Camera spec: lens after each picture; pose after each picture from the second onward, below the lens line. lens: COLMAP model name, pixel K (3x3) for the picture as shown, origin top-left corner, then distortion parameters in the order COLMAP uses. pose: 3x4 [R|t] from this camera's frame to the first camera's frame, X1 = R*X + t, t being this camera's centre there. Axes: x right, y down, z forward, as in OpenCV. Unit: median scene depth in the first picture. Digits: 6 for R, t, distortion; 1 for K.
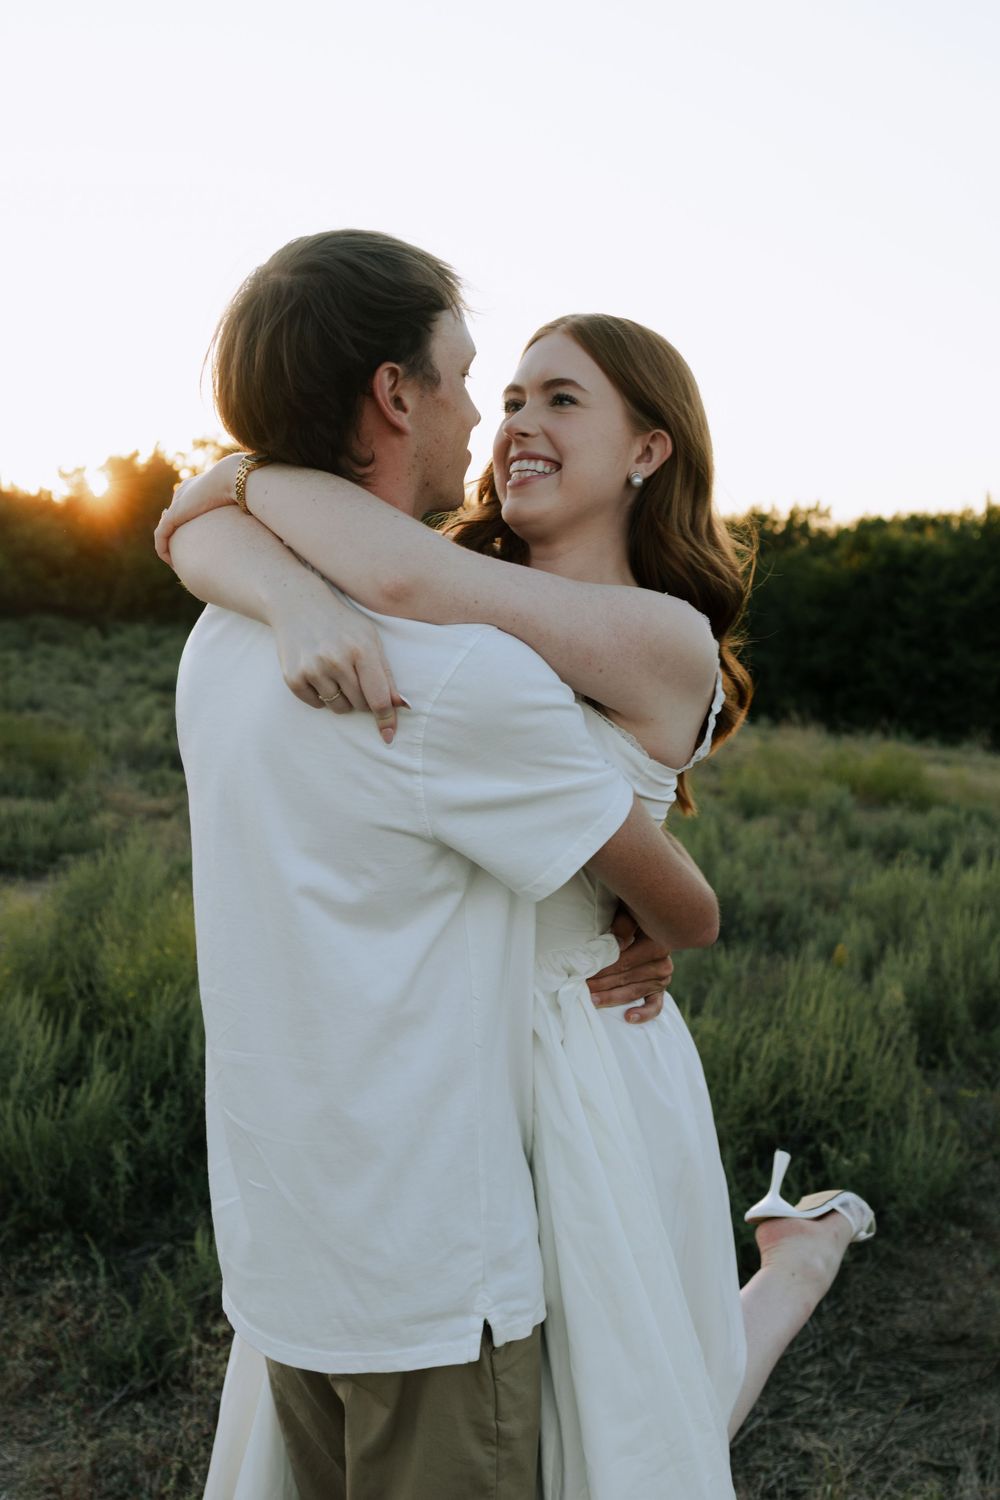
lens RADIAL K [[1640.7, 0, 500.0], [0, 1640.7, 750.0], [0, 0, 1]] dist [0.005994, 0.000685]
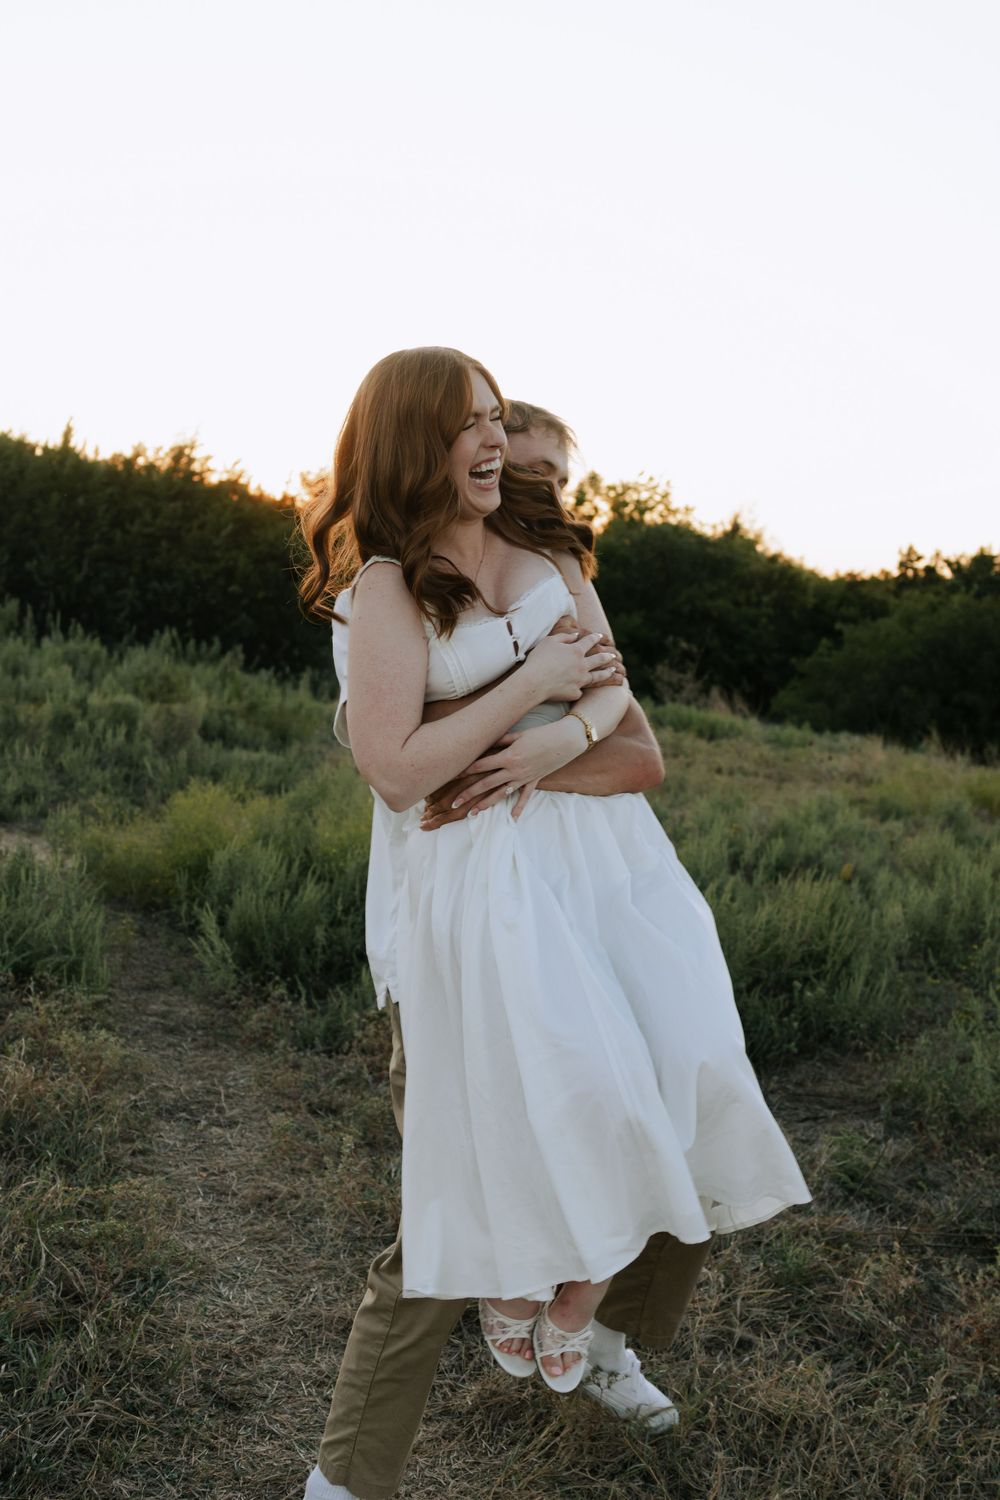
lens RADIAL K [[1678.7, 0, 497.1], [0, 1678.7, 723.5], [0, 0, 1]] dist [-0.008042, -0.002255]
pose [[0.988449, 0.067472, -0.135705, 0.093137], [-0.071726, 0.997067, -0.026700, 0.054502], [0.133506, 0.036125, 0.990389, -0.380729]]
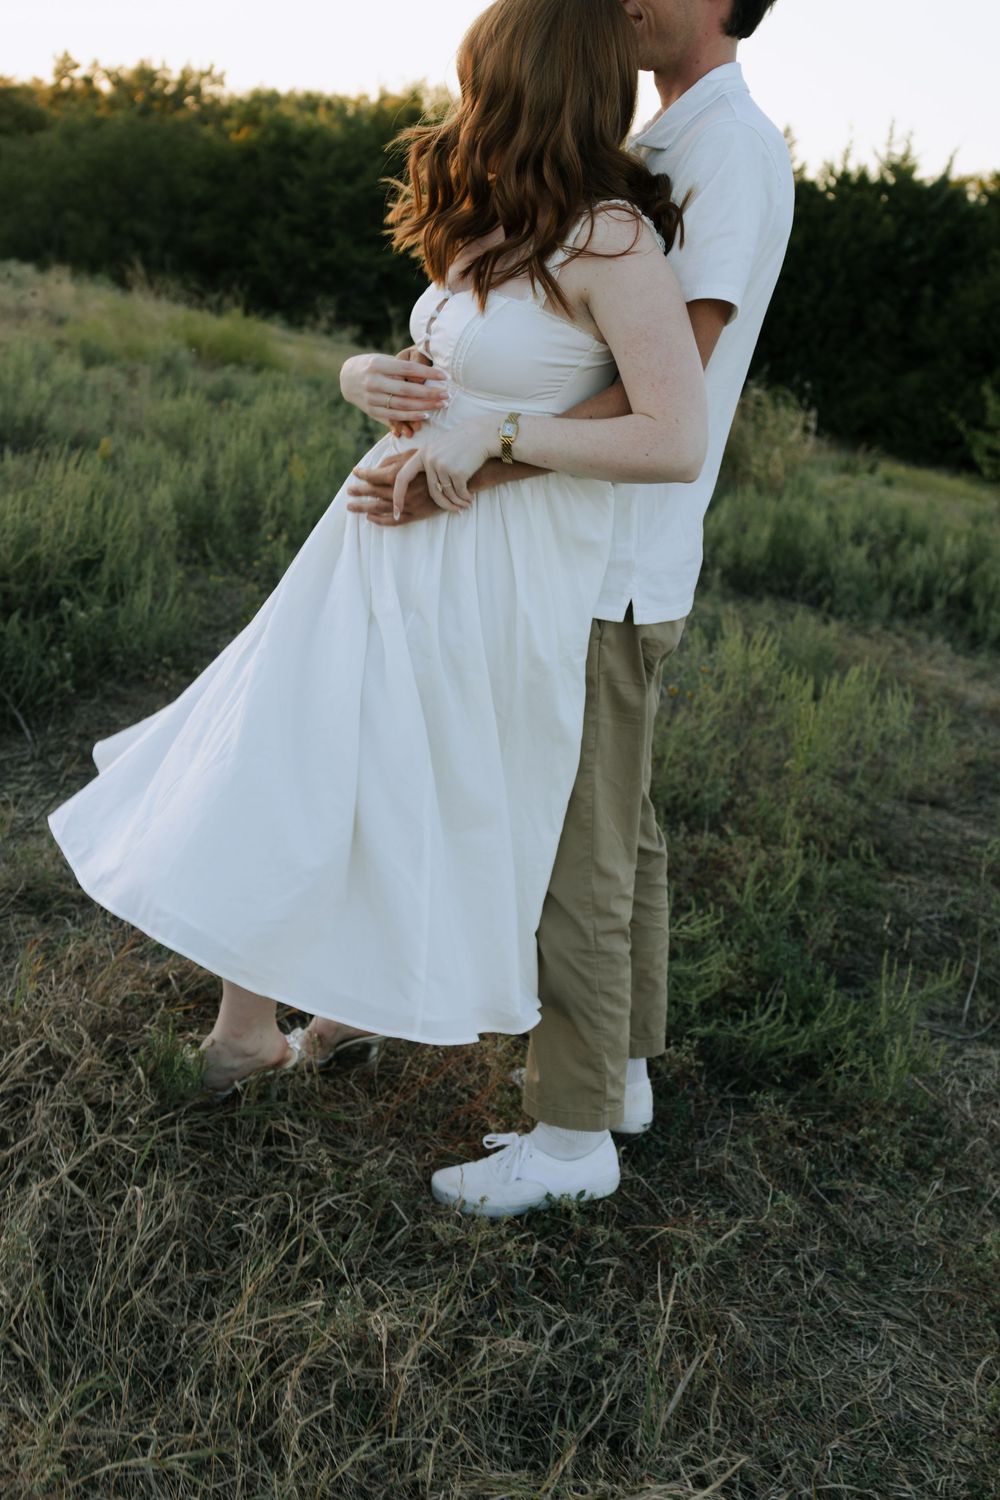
lens RADIAL K [[1640.7, 0, 500.0], [0, 1640.7, 750.0], [0, 0, 1]] dist [0.005994, 0.000685]
pose [[0.932662, -0.003923, 0.360731, 0.053237], [-0.083212, 0.970637, 0.225699, 0.046764], [-0.351024, -0.240518, 0.904949, -0.105355]]
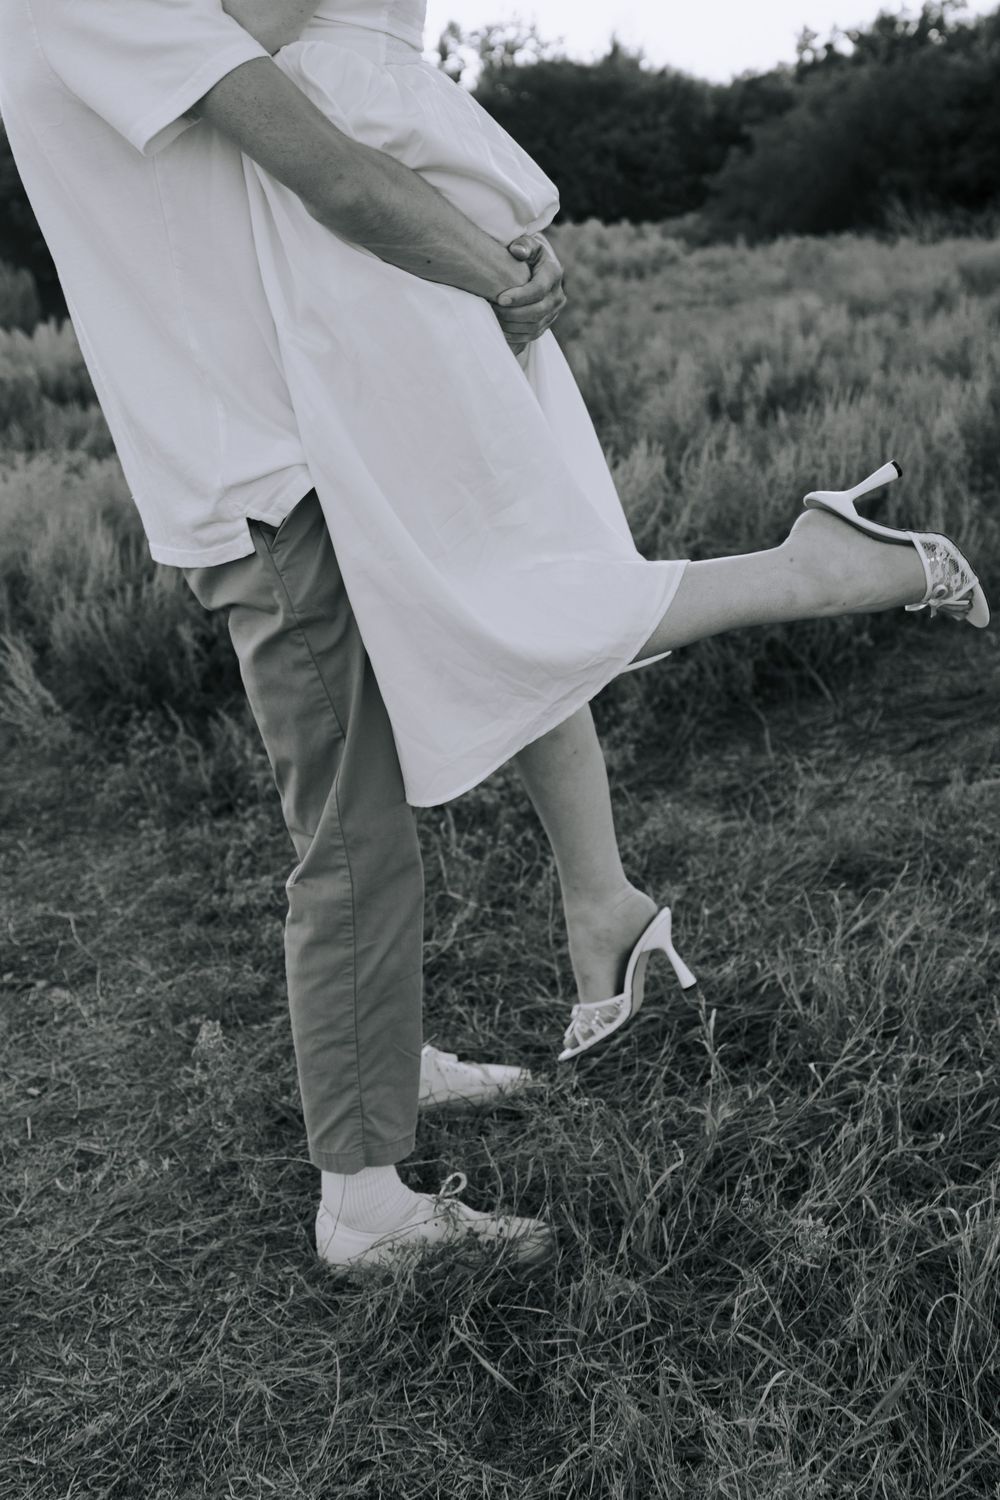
lens RADIAL K [[1647.5, 0, 500.0], [0, 1647.5, 750.0], [0, 0, 1]] dist [-0.009322, 0.042974]
pose [[0.984771, -0.123579, -0.122286, 0.068357], [0.149134, 0.961975, 0.228830, 0.069029], [0.089357, -0.243583, 0.965755, -0.041357]]
